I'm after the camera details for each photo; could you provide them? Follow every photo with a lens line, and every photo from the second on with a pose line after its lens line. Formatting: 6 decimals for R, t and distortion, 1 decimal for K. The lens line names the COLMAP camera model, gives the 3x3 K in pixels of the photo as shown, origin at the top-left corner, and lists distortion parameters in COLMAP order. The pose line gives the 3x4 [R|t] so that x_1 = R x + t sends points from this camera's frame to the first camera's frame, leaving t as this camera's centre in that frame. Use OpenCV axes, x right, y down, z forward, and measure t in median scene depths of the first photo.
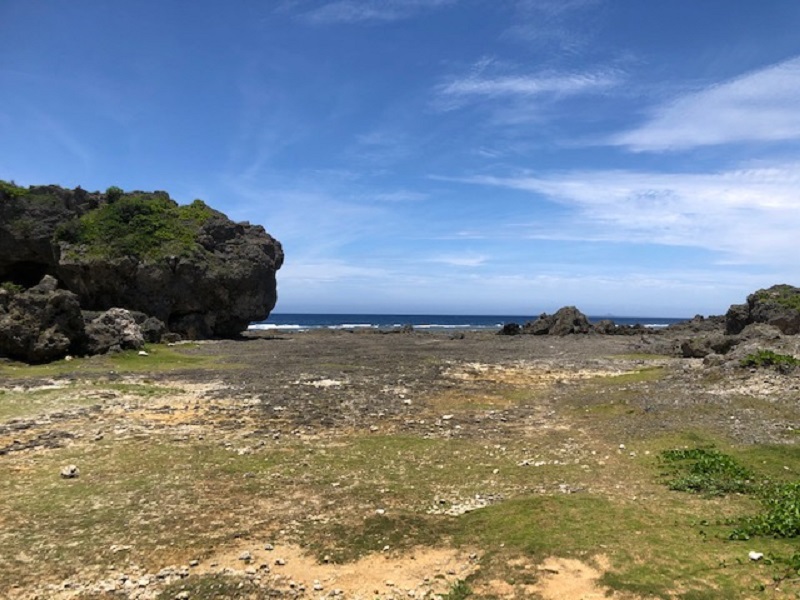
lens RADIAL K [[654.6, 0, 400.0], [0, 654.6, 300.0], [0, 0, 1]] dist [0.038972, -0.006802]
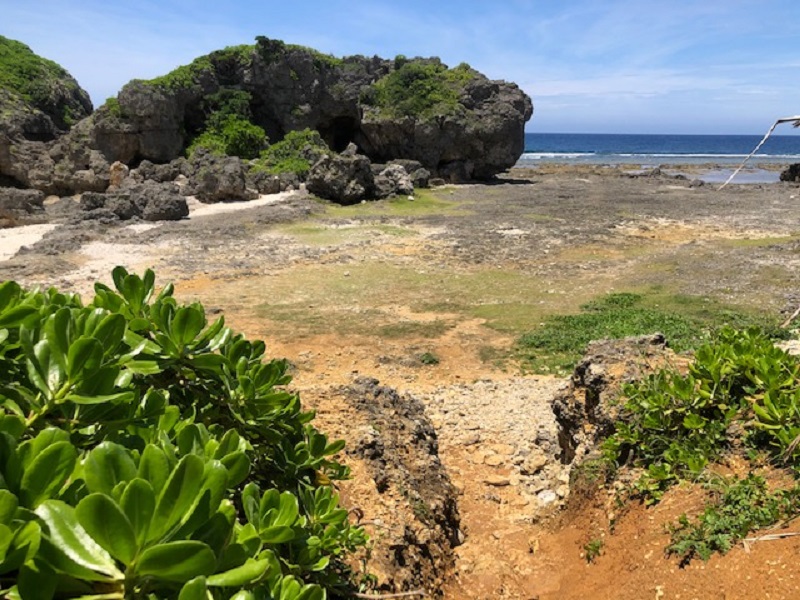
lens RADIAL K [[654.6, 0, 400.0], [0, 654.6, 300.0], [0, 0, 1]] dist [0.038972, -0.006802]
pose [[0.904940, 0.107977, -0.411613, 0.139460], [0.005272, 0.964353, 0.264565, -0.058367], [0.425508, -0.241585, 0.872112, -0.213357]]
